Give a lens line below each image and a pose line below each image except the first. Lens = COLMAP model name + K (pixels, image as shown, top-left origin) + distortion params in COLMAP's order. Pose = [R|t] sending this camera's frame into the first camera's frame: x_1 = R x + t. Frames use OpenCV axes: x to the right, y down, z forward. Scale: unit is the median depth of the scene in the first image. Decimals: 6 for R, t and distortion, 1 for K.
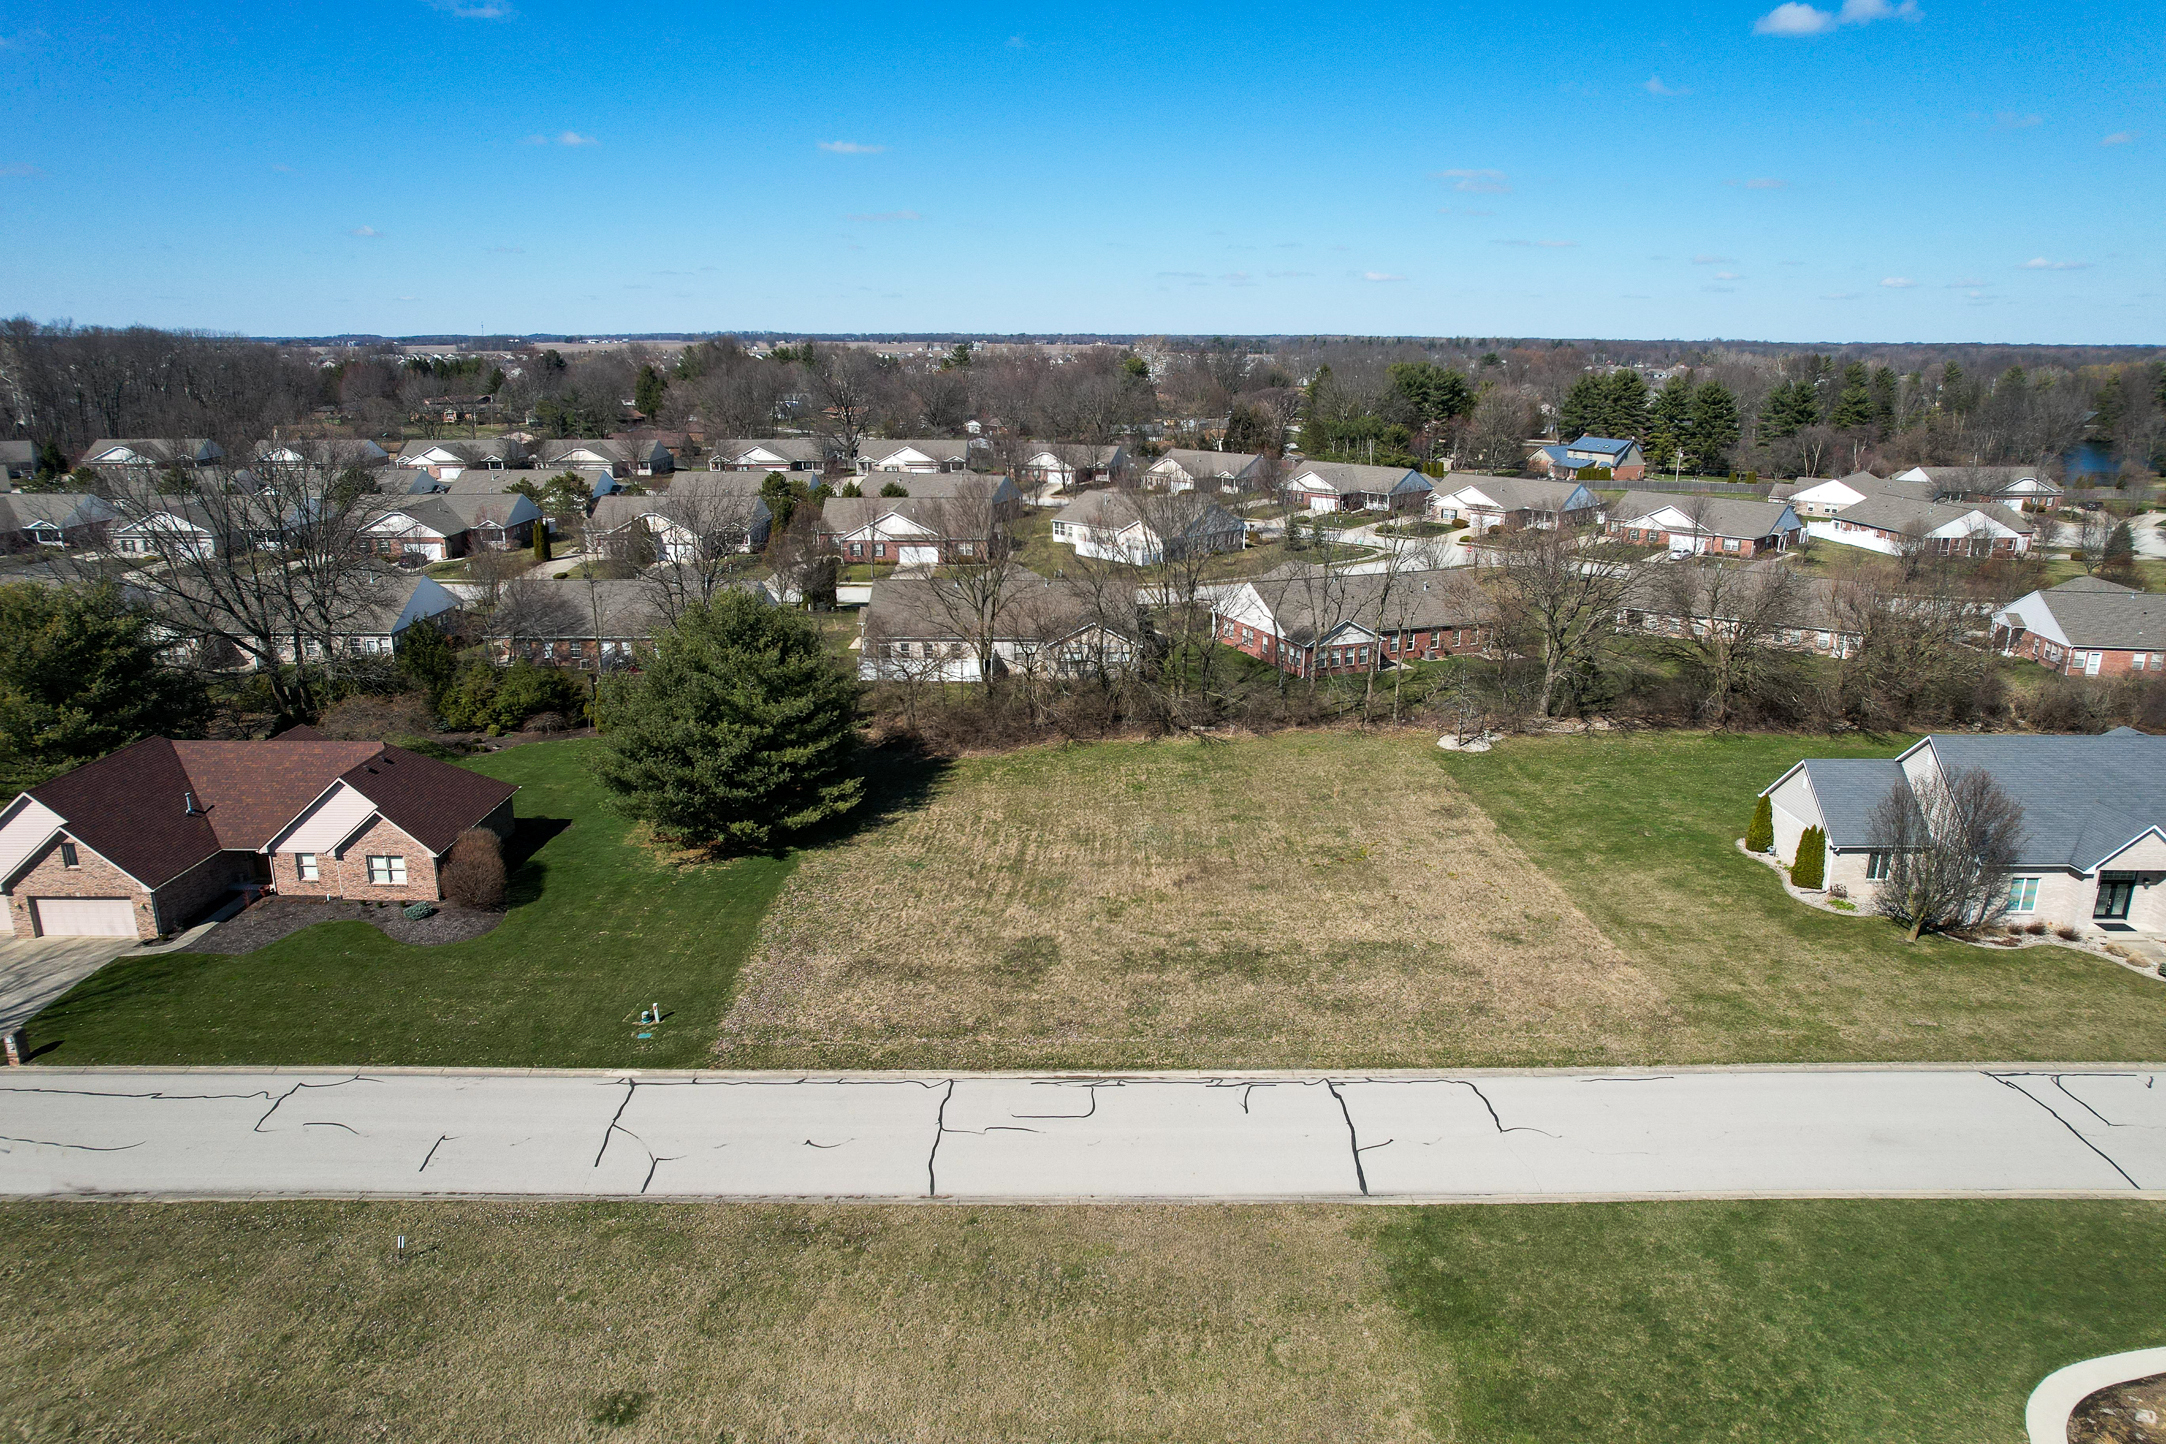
lens RADIAL K [[1378.4, 0, 1081.2], [0, 1378.4, 718.6], [0, 0, 1]] dist [-0.076023, 0.068583]
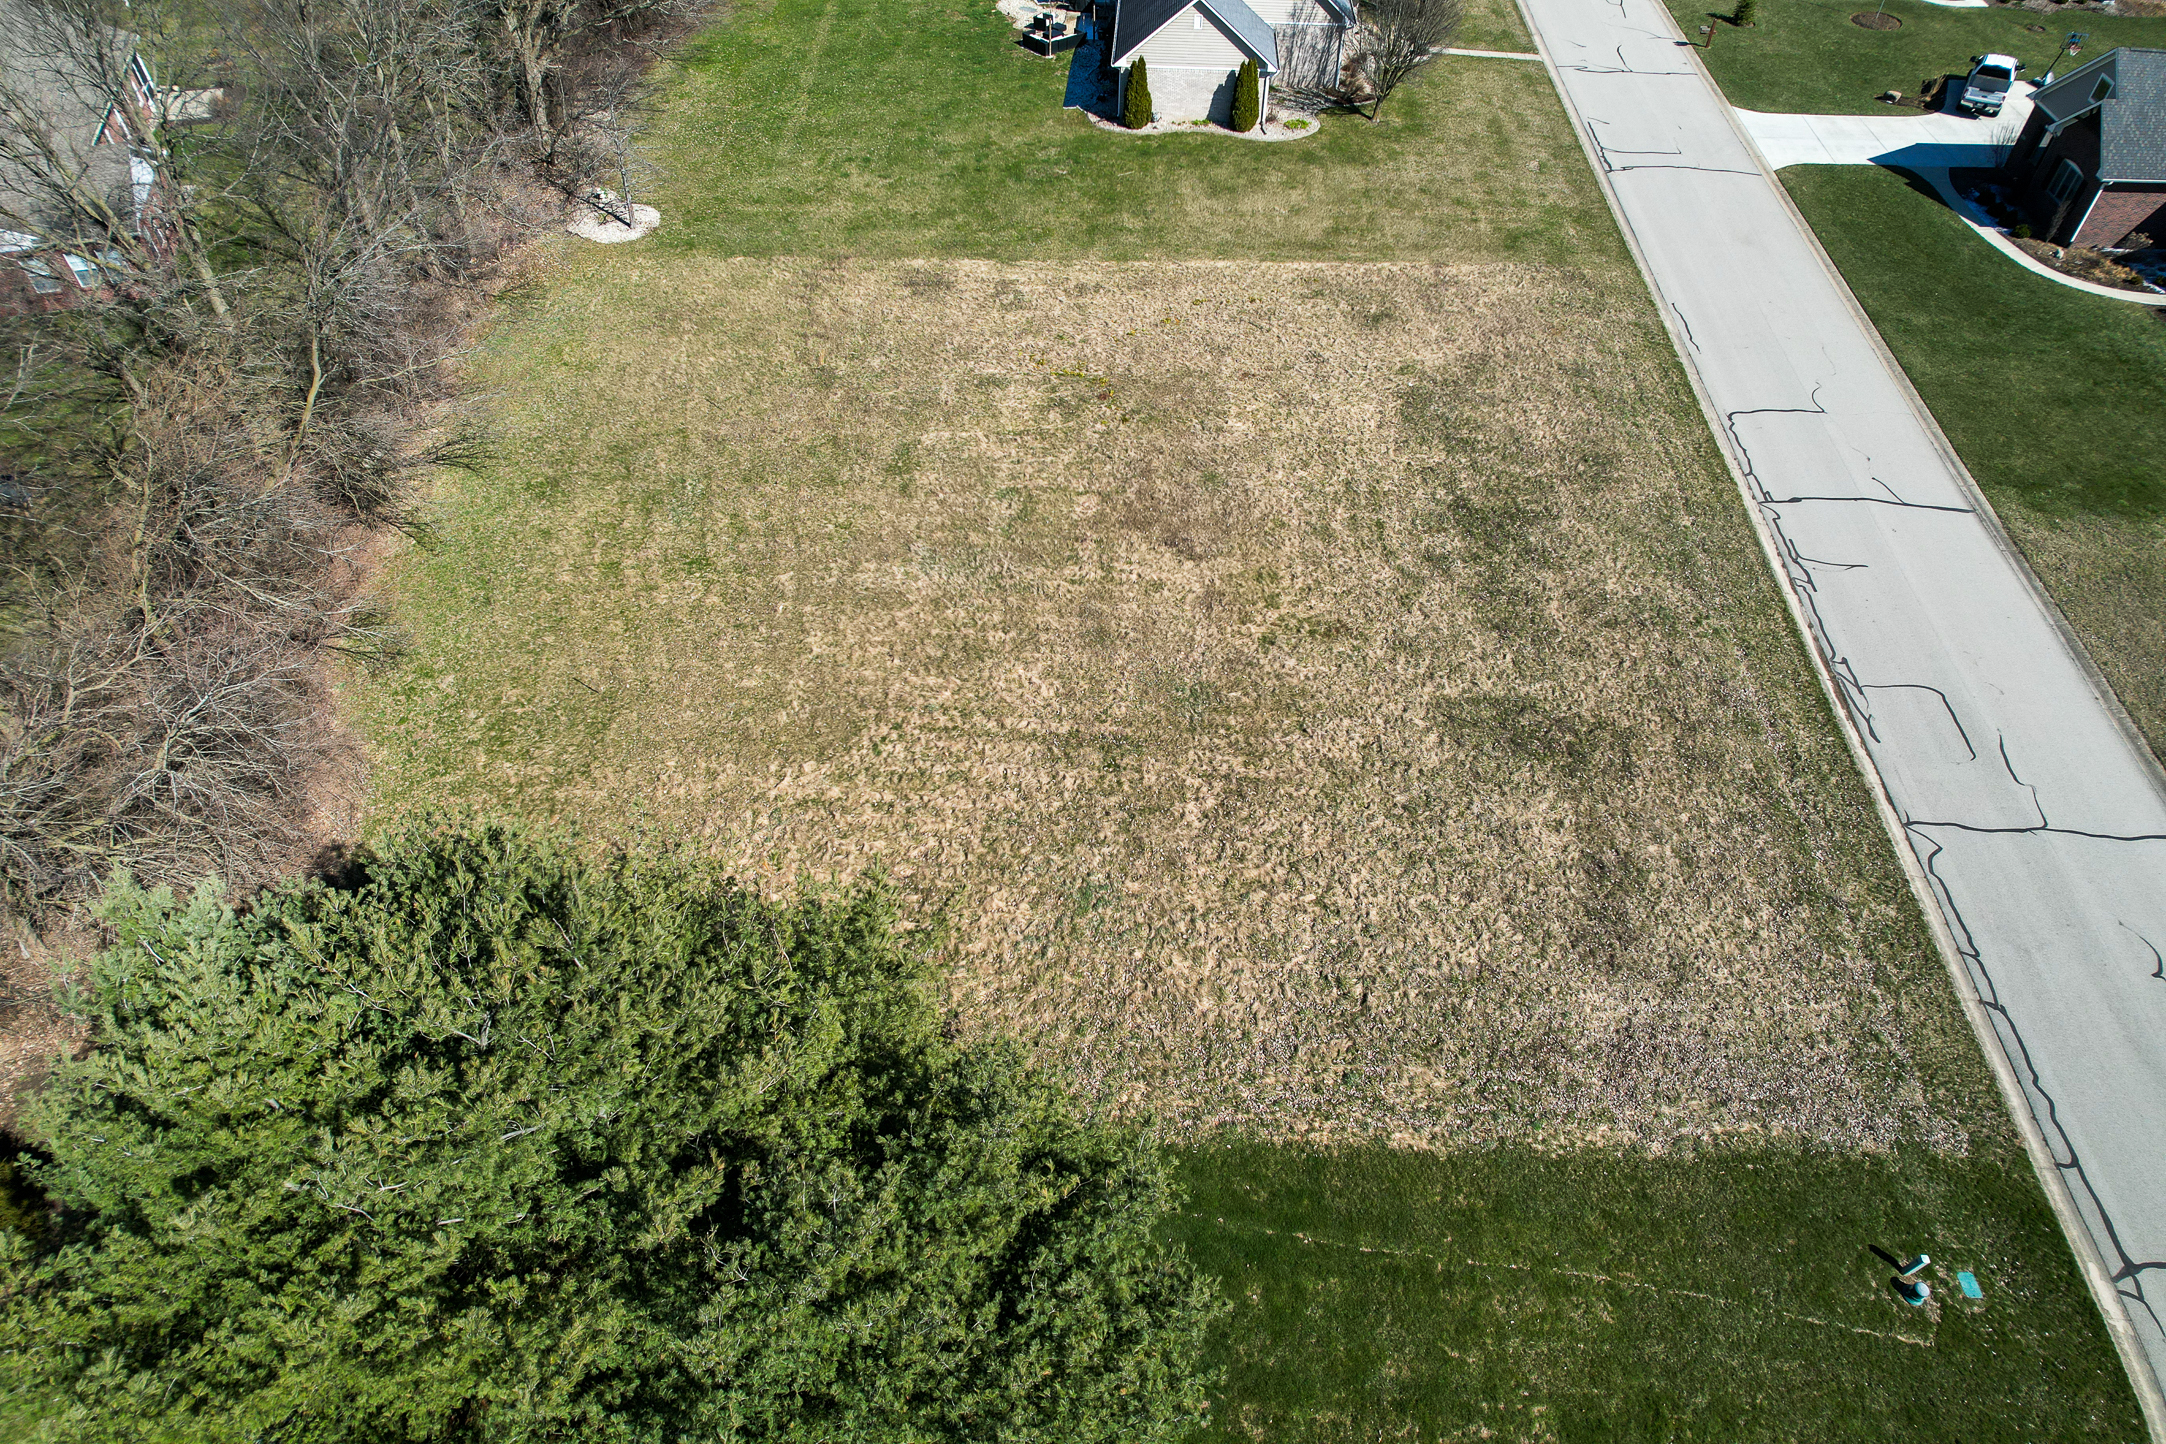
lens RADIAL K [[1378.4, 0, 1081.2], [0, 1378.4, 718.6], [0, 0, 1]] dist [-0.076023, 0.068583]
pose [[0.062265, -0.723114, 0.687916, -0.416686], [0.262619, 0.676835, 0.687696, -0.273854], [-0.962889, 0.137840, 0.232047, 0.912395]]
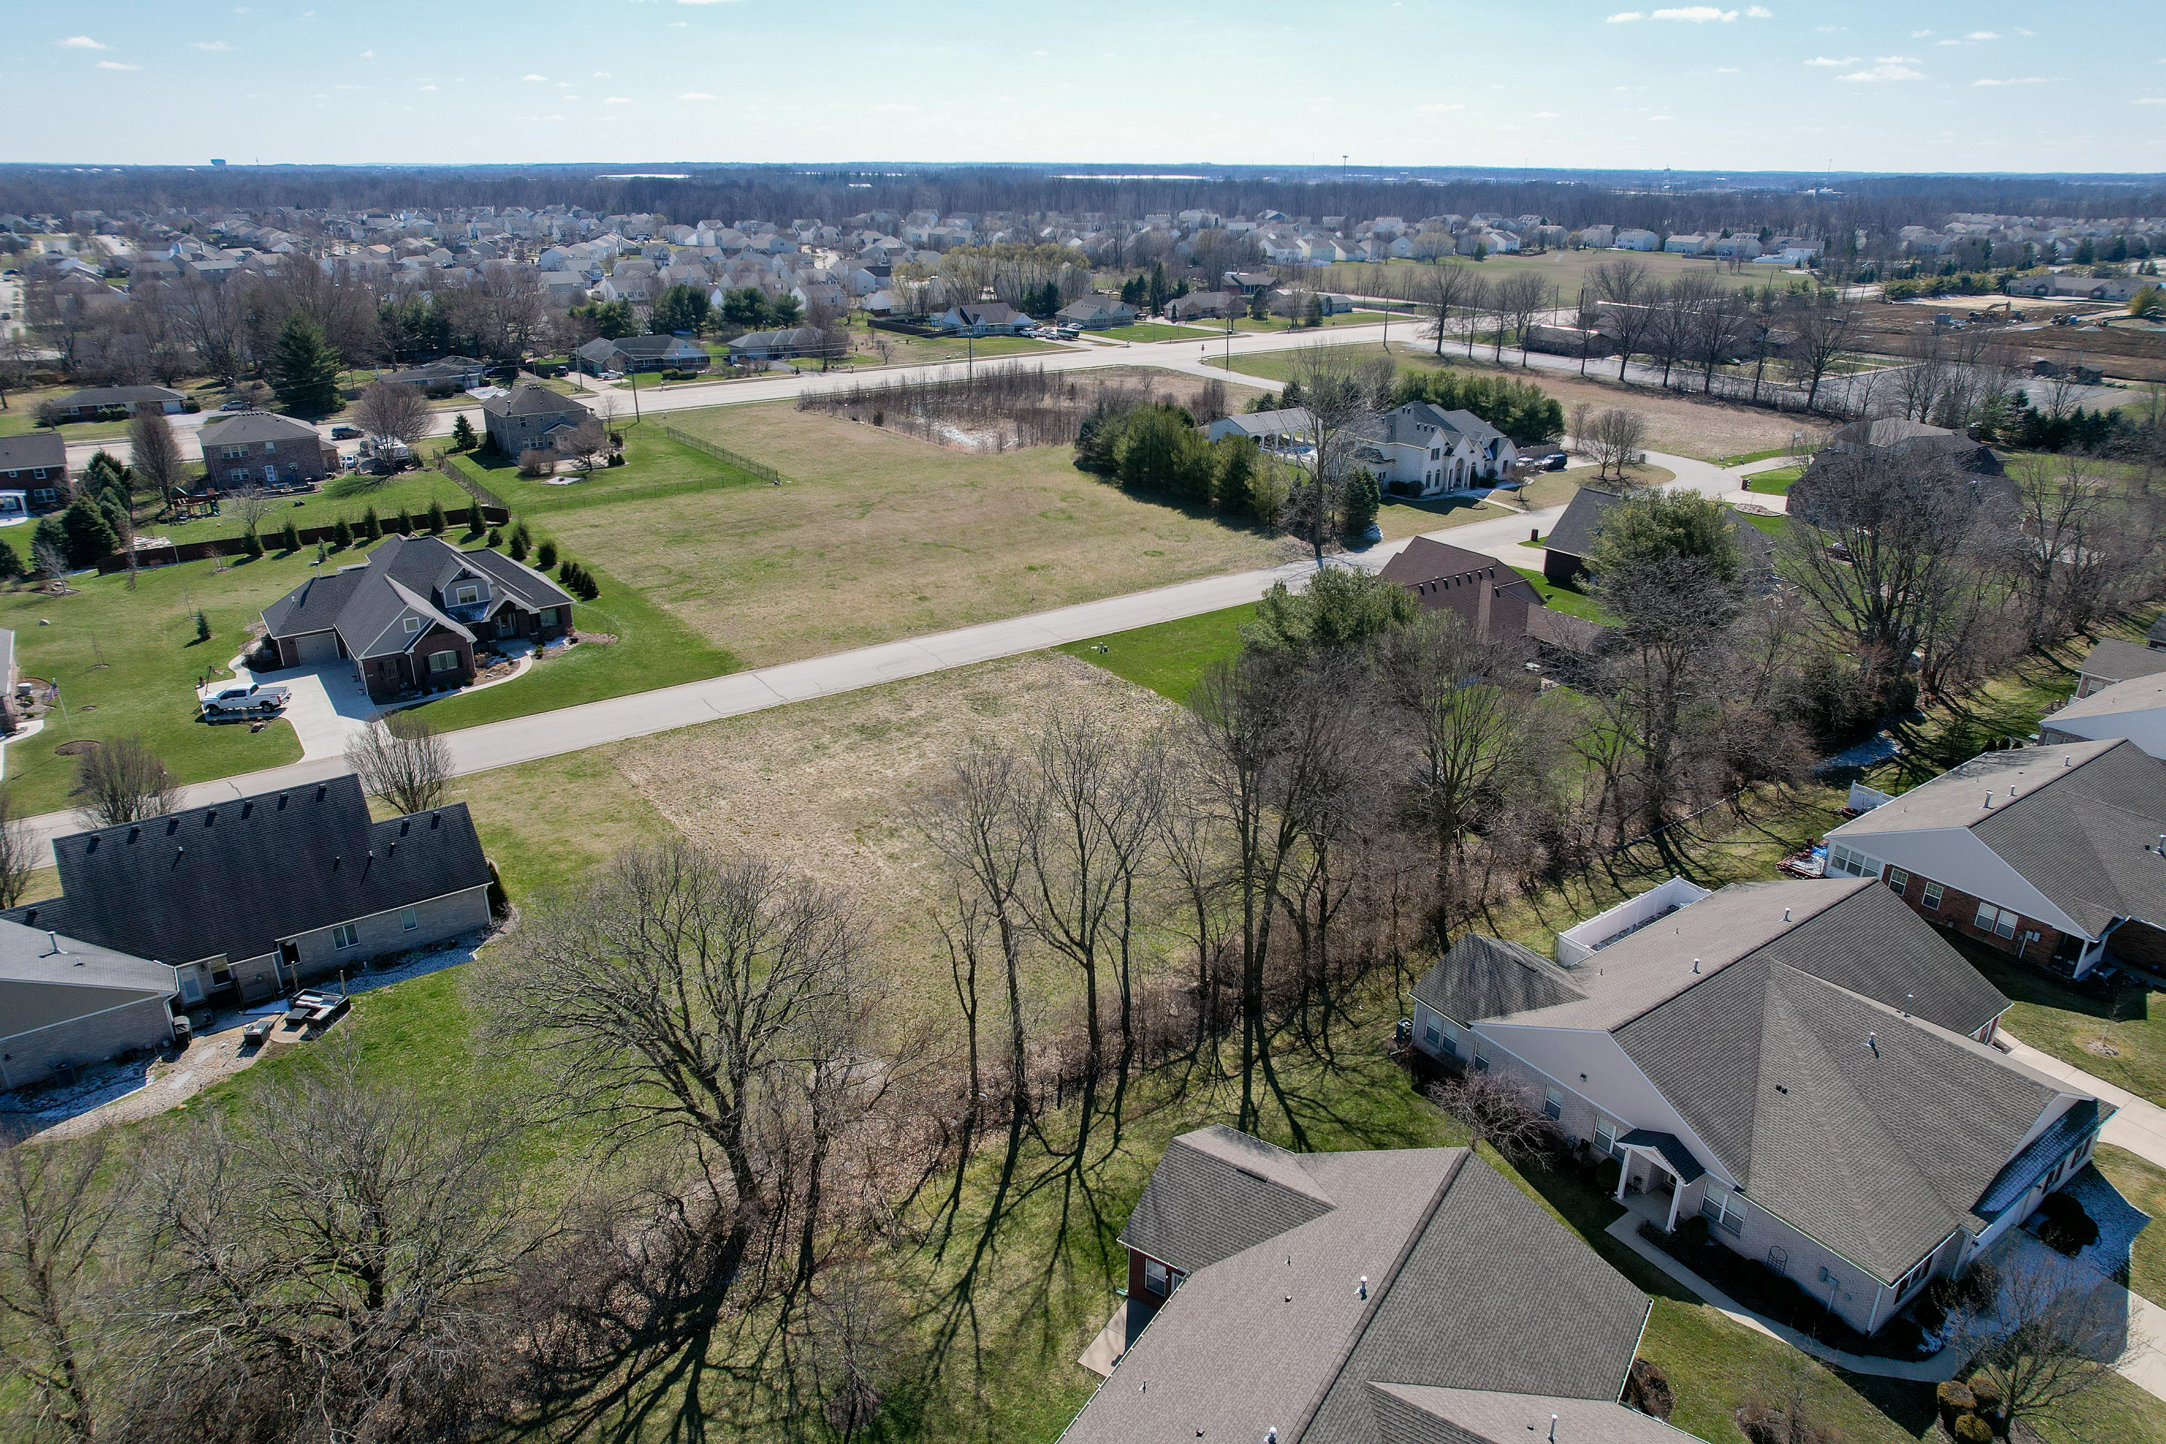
lens RADIAL K [[1382.9, 0, 1080.4], [0, 1382.9, 707.3], [0, 0, 1]] dist [-0.066466, 0.052685]
pose [[-0.815385, 0.206366, -0.540888, 0.689101], [-0.165193, 0.812524, 0.559031, -0.695865], [0.554850, 0.545177, -0.628430, 1.861280]]
